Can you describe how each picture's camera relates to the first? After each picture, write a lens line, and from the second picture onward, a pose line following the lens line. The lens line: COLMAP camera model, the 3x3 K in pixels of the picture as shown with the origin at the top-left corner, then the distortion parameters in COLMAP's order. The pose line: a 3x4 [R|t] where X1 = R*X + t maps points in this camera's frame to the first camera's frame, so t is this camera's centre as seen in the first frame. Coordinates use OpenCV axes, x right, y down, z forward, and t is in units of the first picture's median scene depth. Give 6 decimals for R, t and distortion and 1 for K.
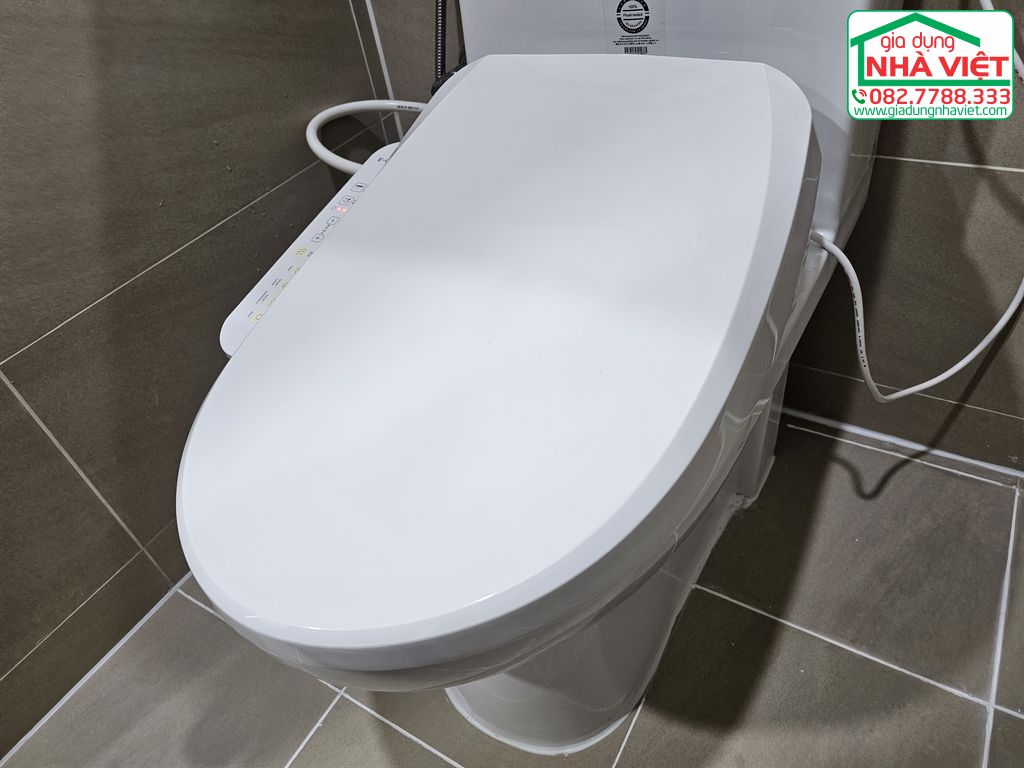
lens RADIAL K [[691.7, 0, 508.1], [0, 691.7, 385.0], [0, 0, 1]] dist [0.016463, -0.034277]
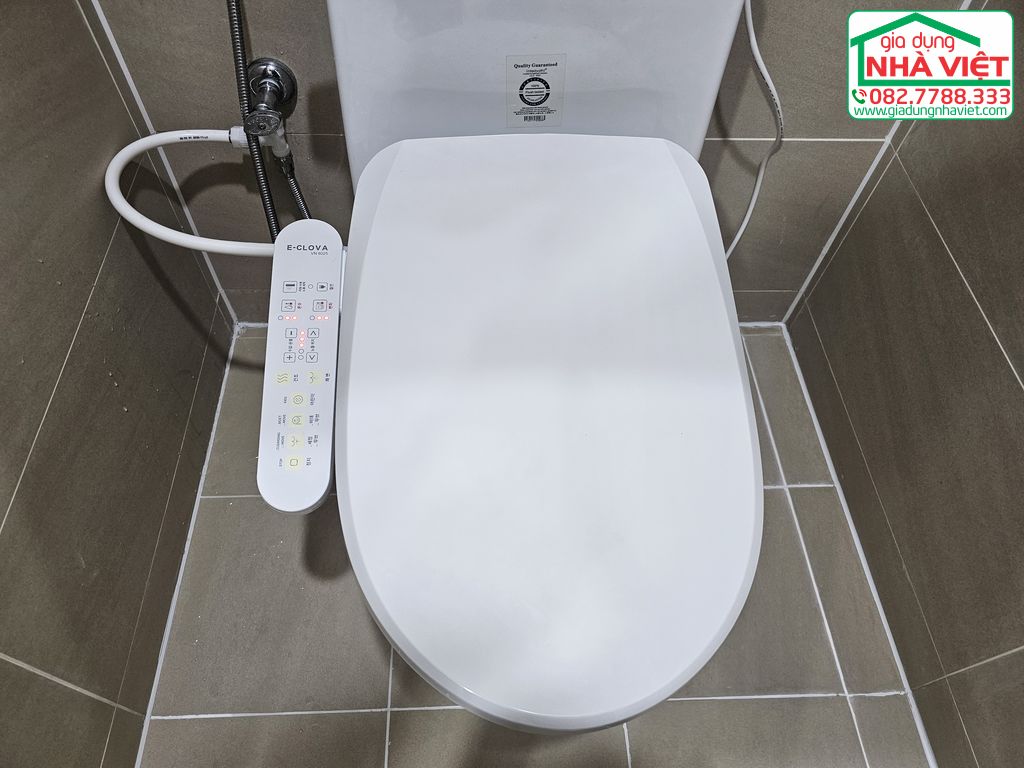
lens RADIAL K [[691.7, 0, 501.8], [0, 691.7, 384.0], [0, 0, 1]] dist [0.016463, -0.034277]
pose [[0.817931, -0.357359, 0.450870, -0.469449], [0.248535, 0.926270, 0.283291, -0.368917], [-0.518864, -0.119655, 0.846441, 0.013076]]
